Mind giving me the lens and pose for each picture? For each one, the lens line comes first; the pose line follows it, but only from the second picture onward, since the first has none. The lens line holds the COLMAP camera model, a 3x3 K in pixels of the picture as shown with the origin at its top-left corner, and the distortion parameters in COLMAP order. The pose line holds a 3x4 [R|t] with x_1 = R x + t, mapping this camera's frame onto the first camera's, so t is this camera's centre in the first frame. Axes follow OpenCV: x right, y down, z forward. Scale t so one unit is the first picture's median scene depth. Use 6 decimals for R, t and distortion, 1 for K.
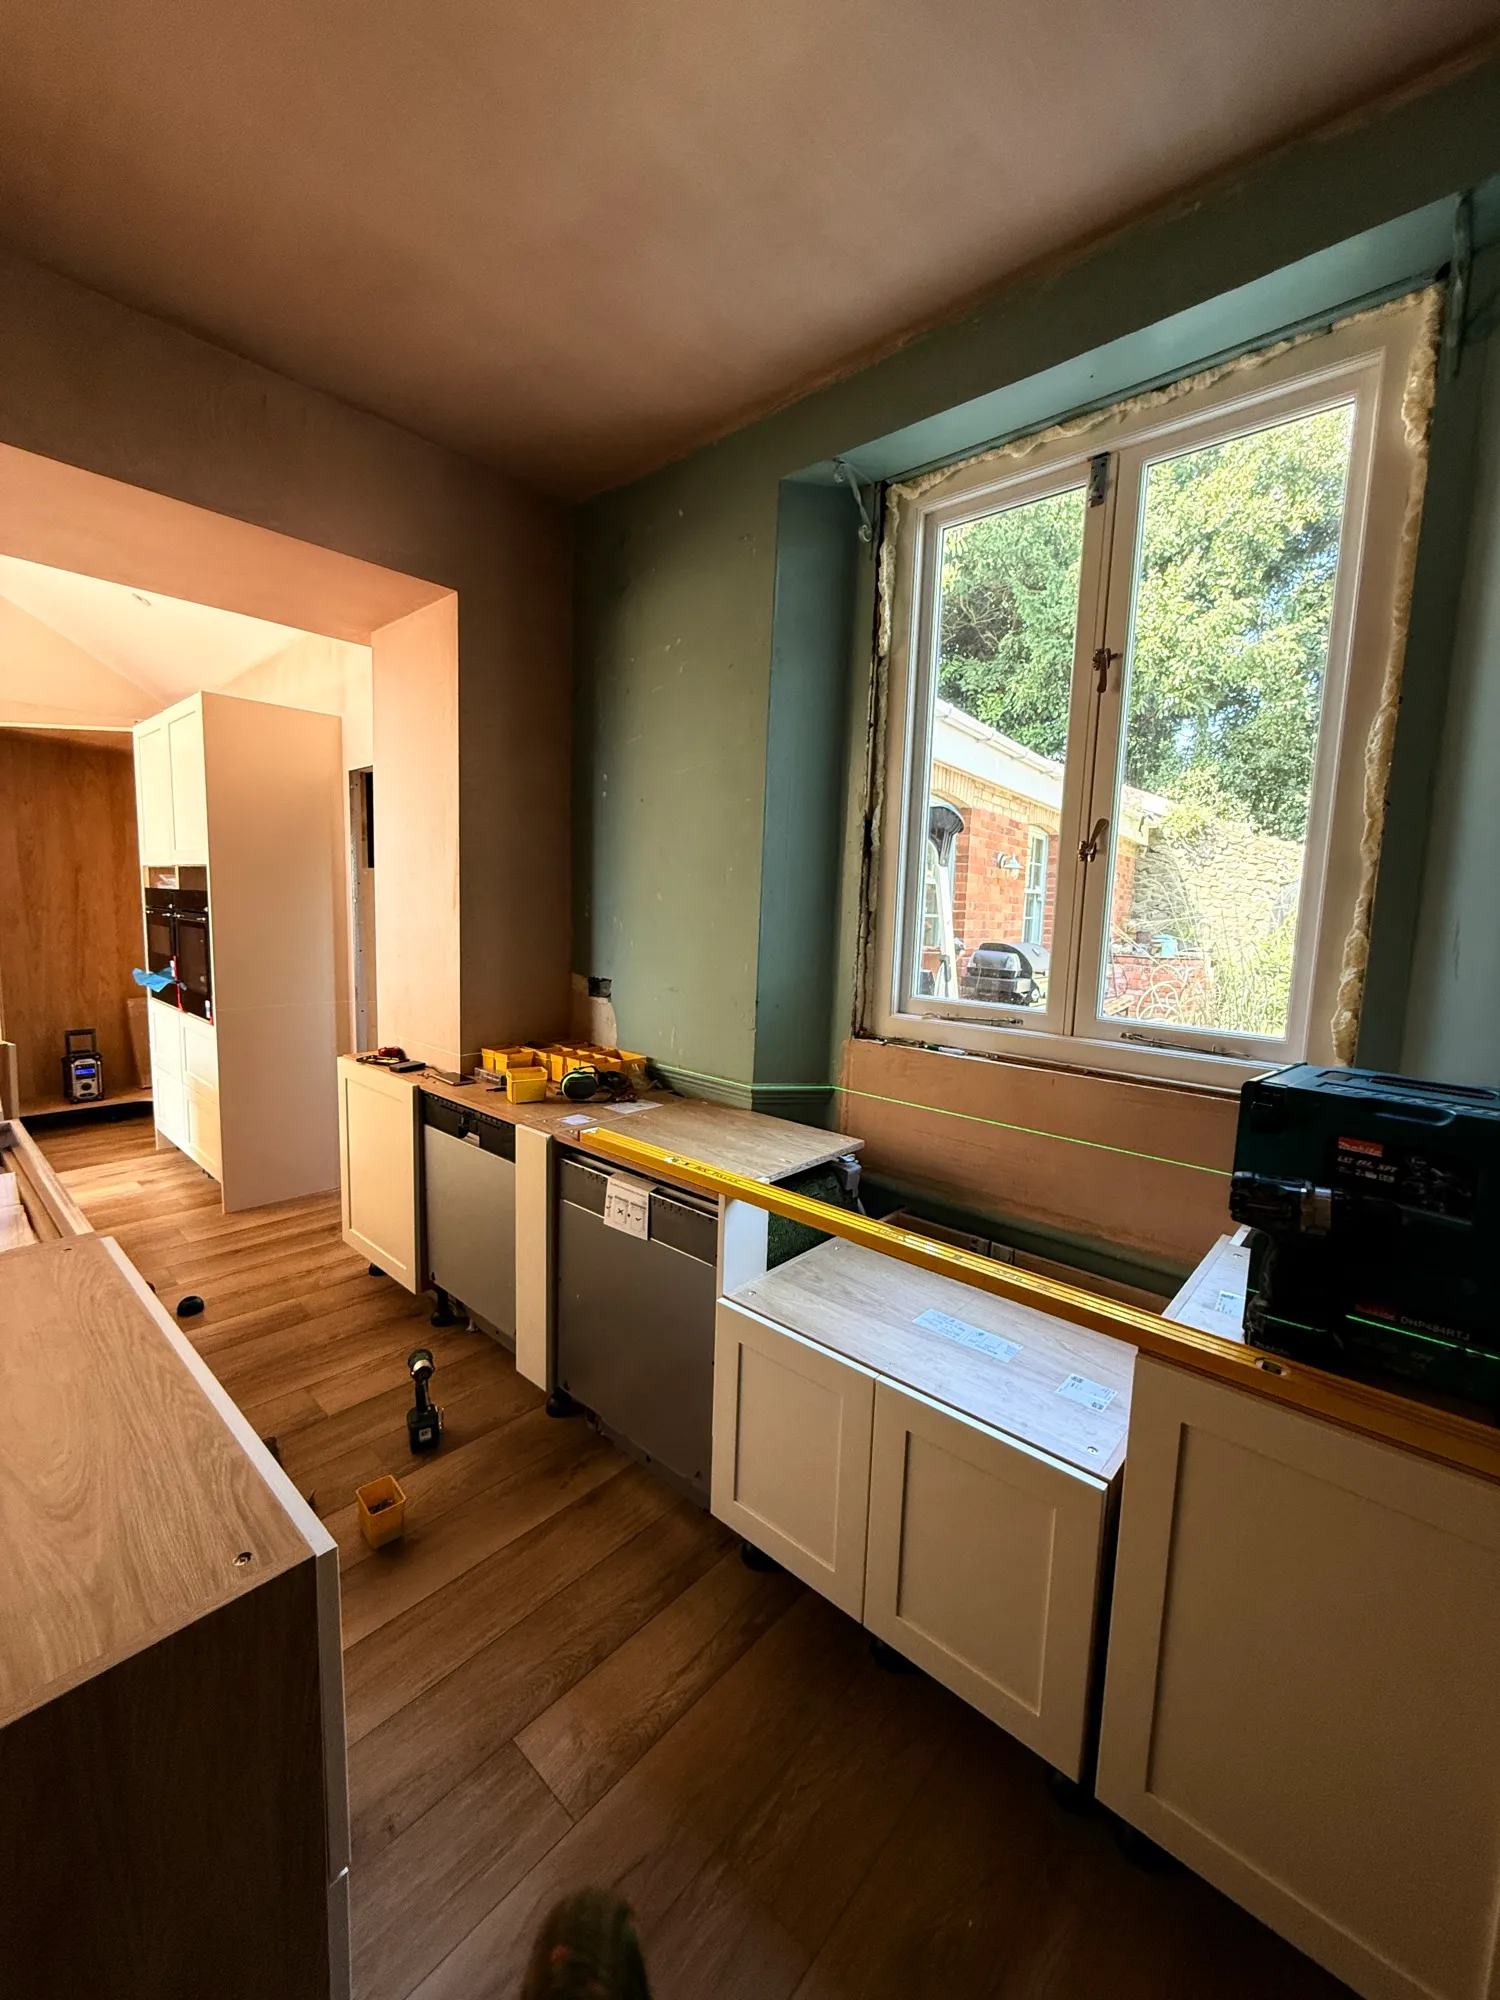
lens RADIAL K [[799.6, 0, 751.8], [0, 799.6, 997.6], [0, 0, 1]] dist [-0.000439, -0.000120]
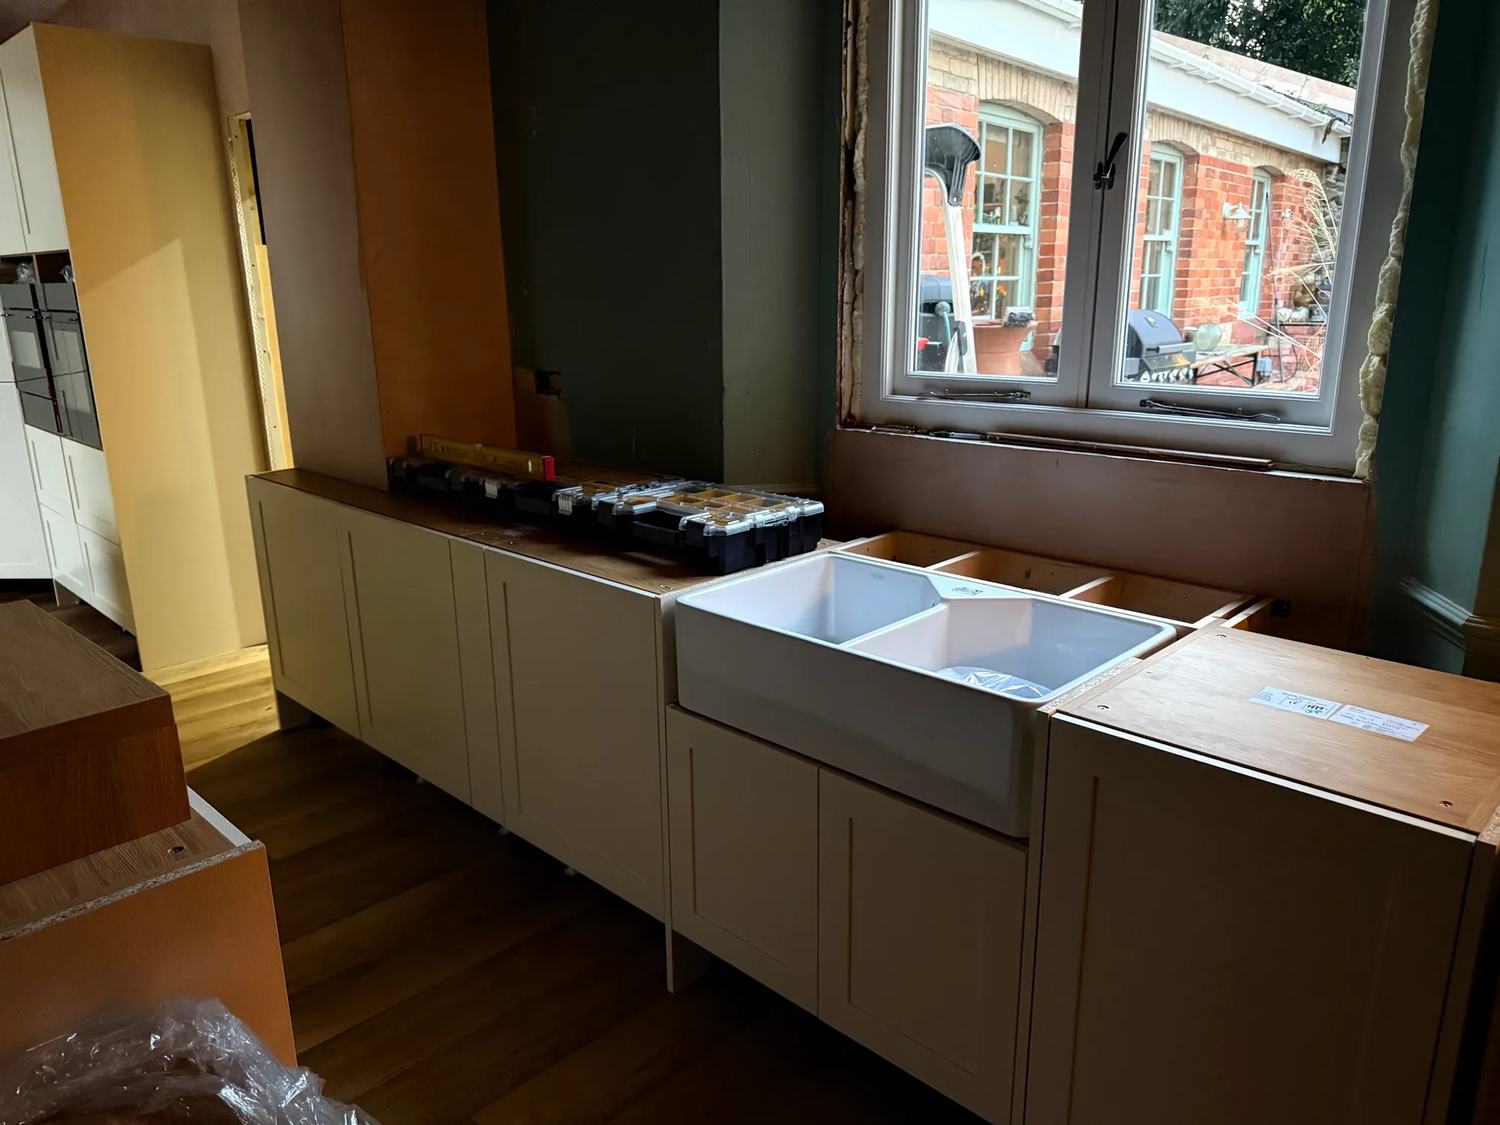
lens RADIAL K [[1075.3, 0, 754.9], [0, 1075.3, 583.8], [0, 0, 1]] dist [0.017211, -0.017949]
pose [[0.997853, -0.032359, -0.056935, 0.090742], [0.040928, 0.986839, 0.156438, 0.030668], [0.051123, -0.158432, 0.986045, -0.127298]]
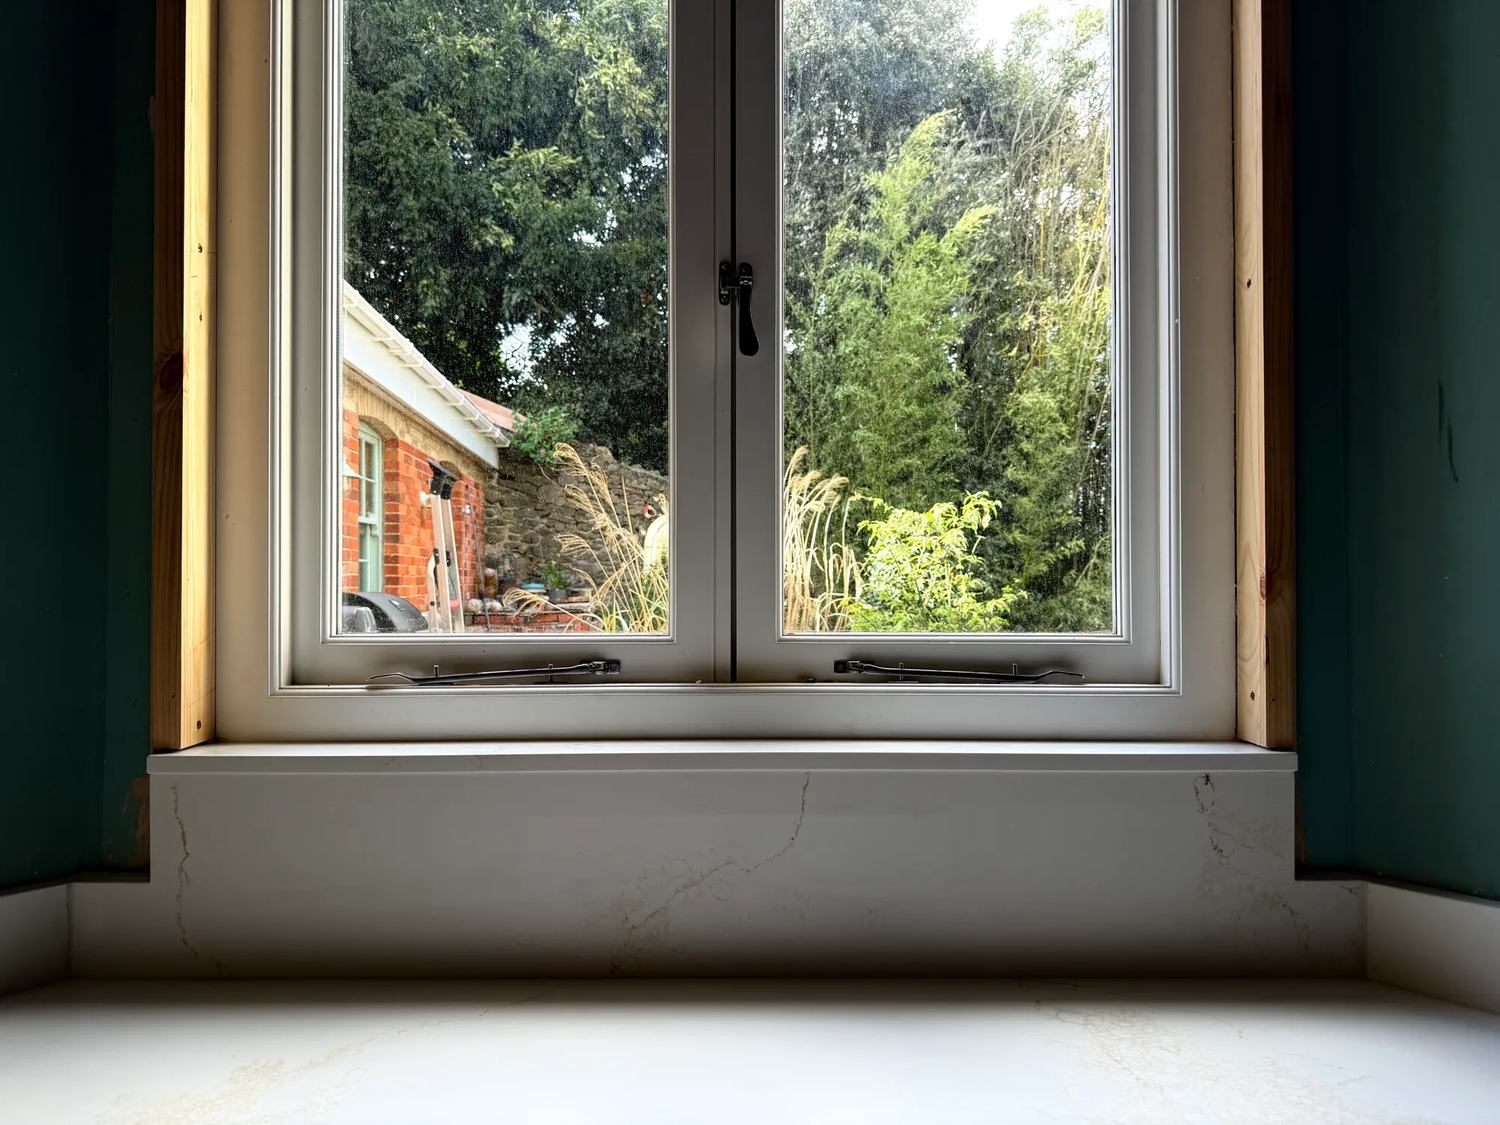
lens RADIAL K [[1075.3, 0, 755.6], [0, 1075.3, 568.2], [0, 0, 1]] dist [0.017211, -0.017949]
pose [[0.746792, -0.022901, 0.664663, 0.000246], [0.099993, 0.991912, -0.078173, 0.025759], [-0.657498, 0.124841, 0.743042, 0.426379]]
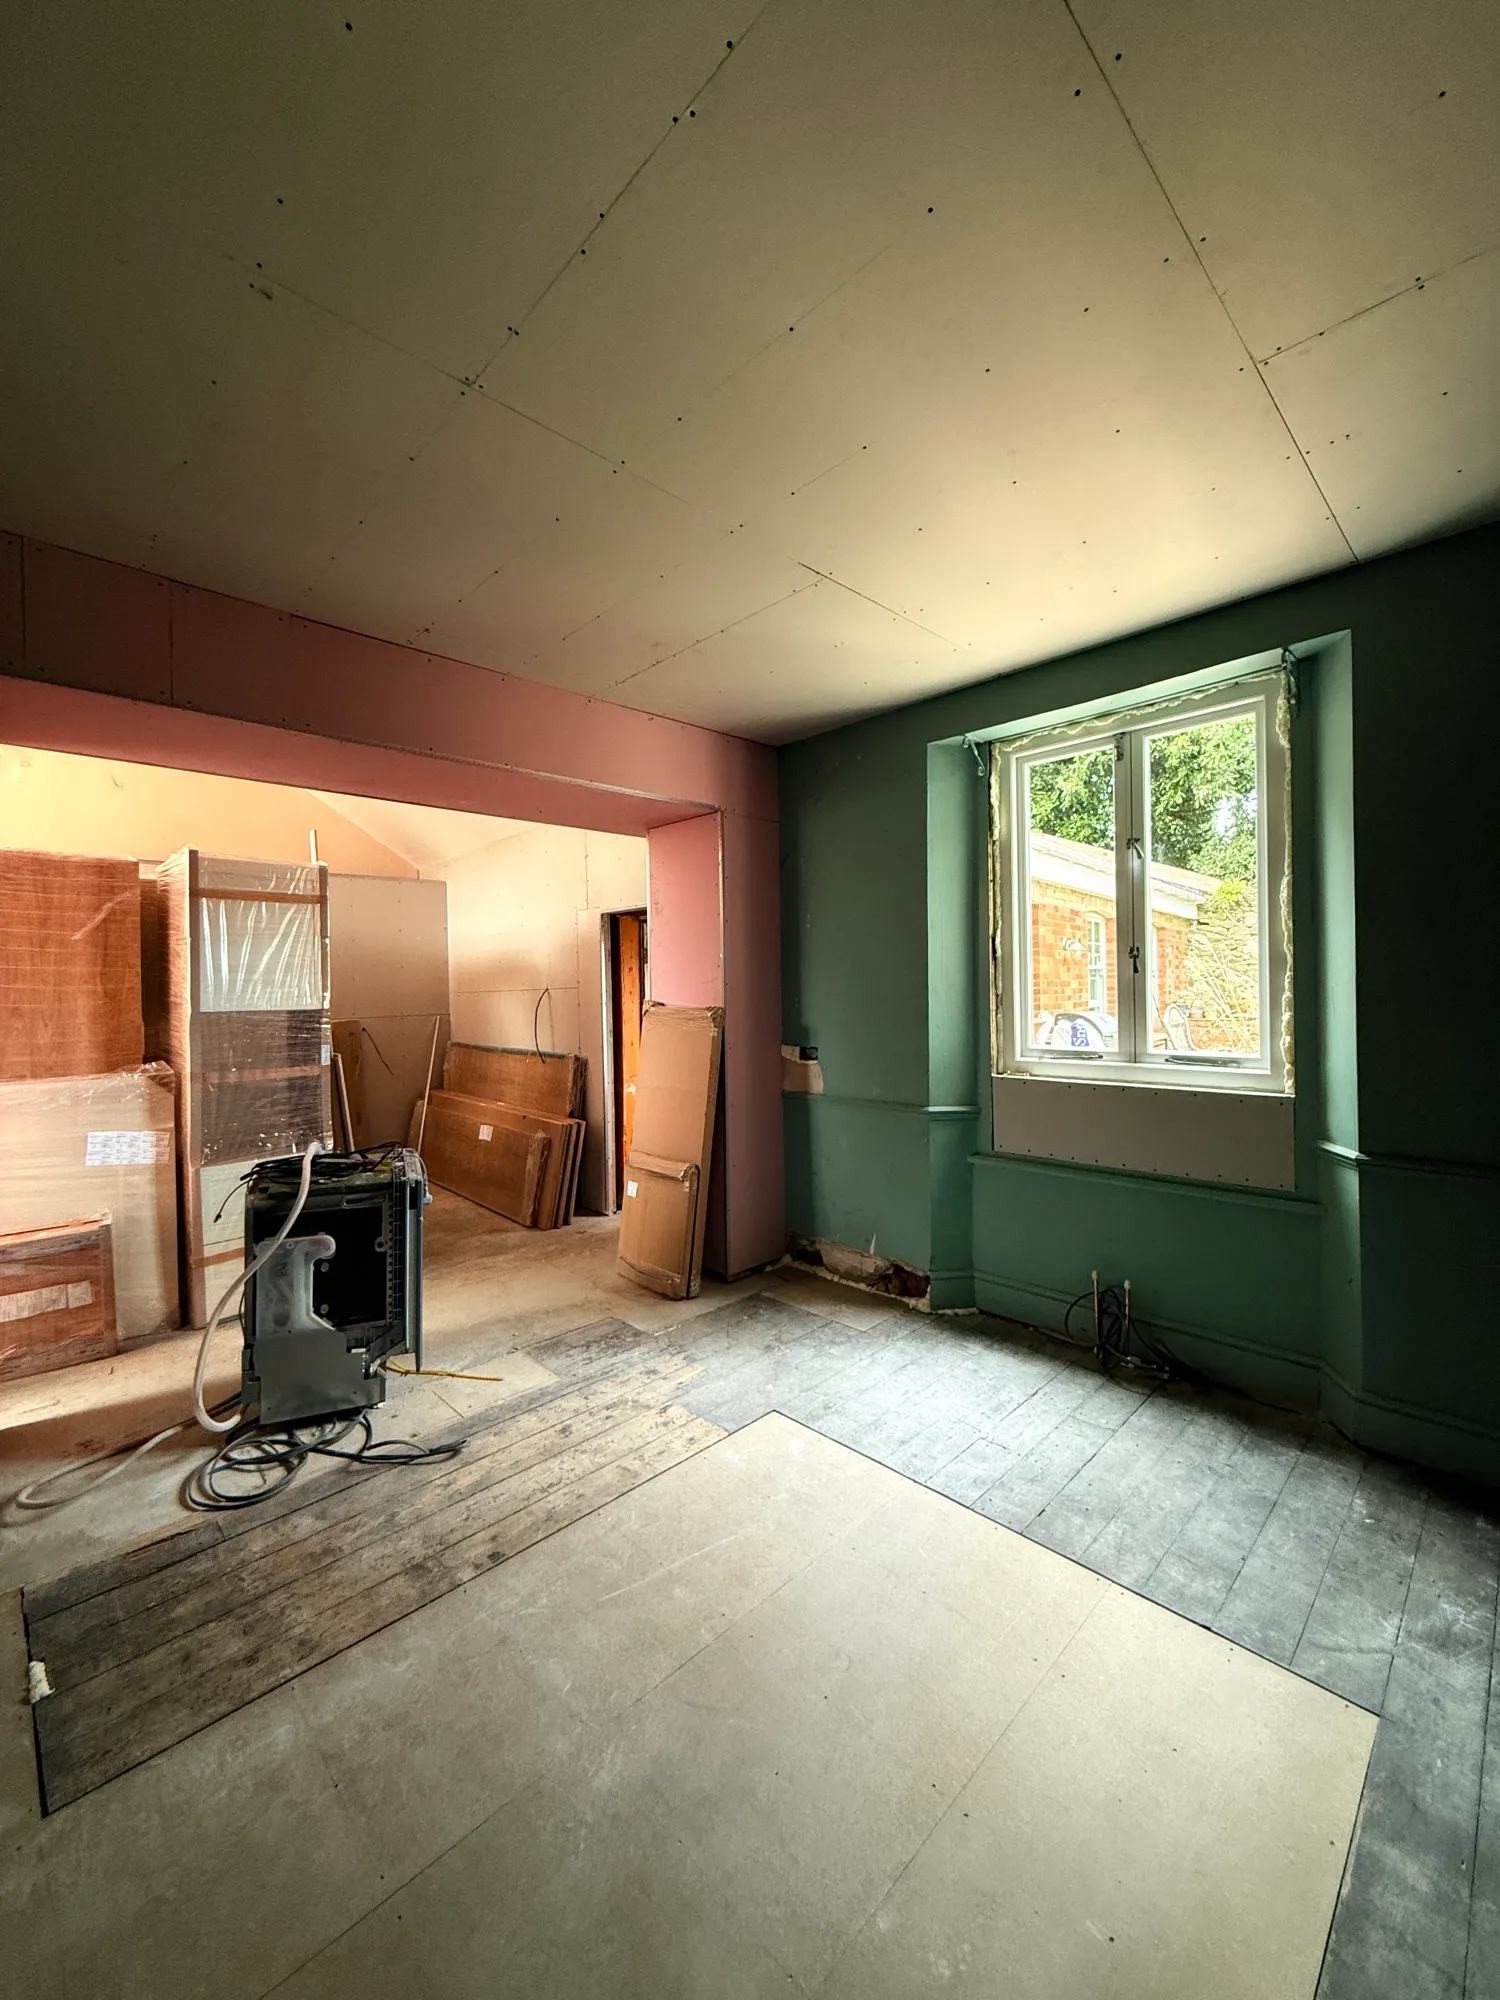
lens RADIAL K [[799.6, 0, 751.2], [0, 799.6, 1004.5], [0, 0, 1]] dist [-0.000439, -0.000120]
pose [[0.996426, -0.050240, -0.067910, -0.215523], [0.043371, 0.994133, -0.099087, 0.045130], [0.072490, 0.095787, 0.992759, -0.566404]]
